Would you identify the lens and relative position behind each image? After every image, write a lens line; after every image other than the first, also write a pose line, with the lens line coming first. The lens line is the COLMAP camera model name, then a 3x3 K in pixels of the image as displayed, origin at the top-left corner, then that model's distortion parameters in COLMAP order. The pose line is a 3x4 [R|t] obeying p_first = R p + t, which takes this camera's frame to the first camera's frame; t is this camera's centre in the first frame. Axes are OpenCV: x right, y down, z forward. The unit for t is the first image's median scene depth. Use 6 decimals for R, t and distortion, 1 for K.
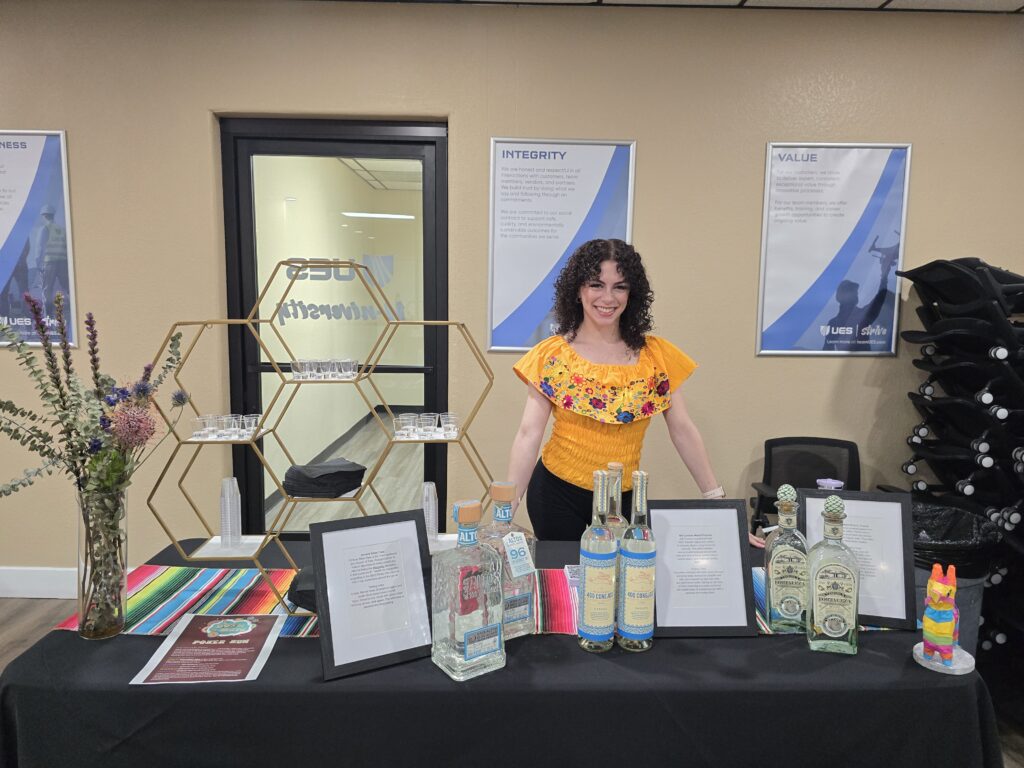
lens RADIAL K [[726.9, 0, 511.2], [0, 726.9, 365.8], [0, 0, 1]] dist [0.027550, -0.037486]
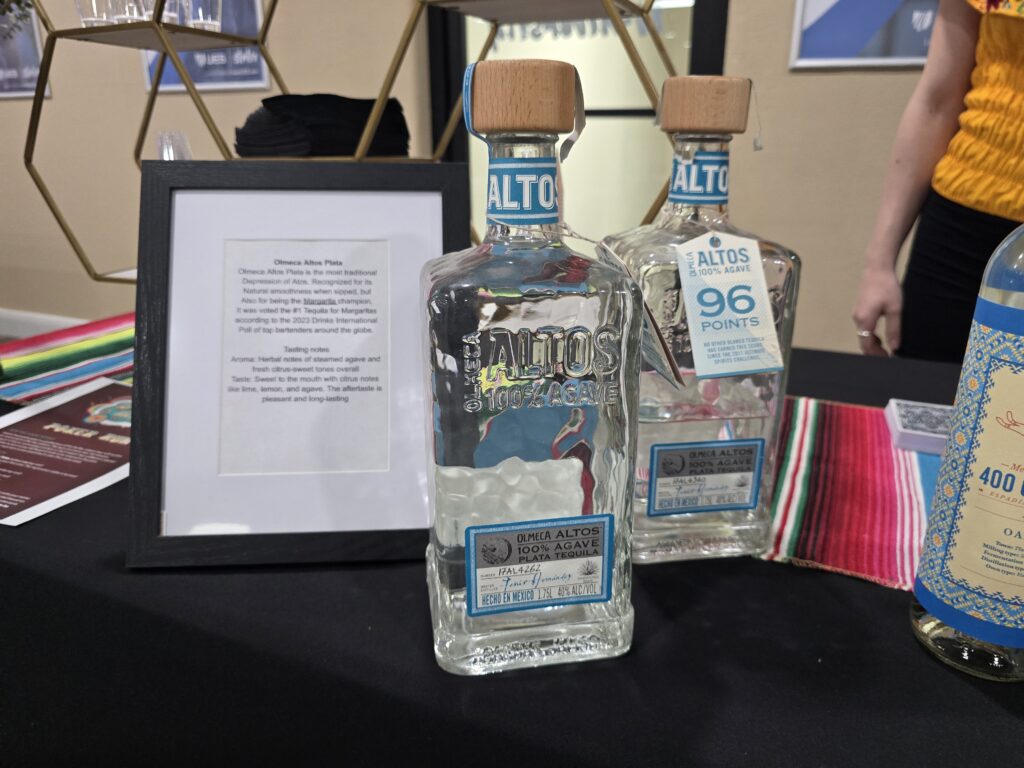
lens RADIAL K [[726.9, 0, 511.2], [0, 726.9, 365.8], [0, 0, 1]] dist [0.027550, -0.037486]
pose [[0.912637, 0.118453, -0.391232, 0.048166], [-0.037061, 0.977129, 0.209392, 0.223964], [0.407088, -0.176599, 0.896154, 0.695430]]
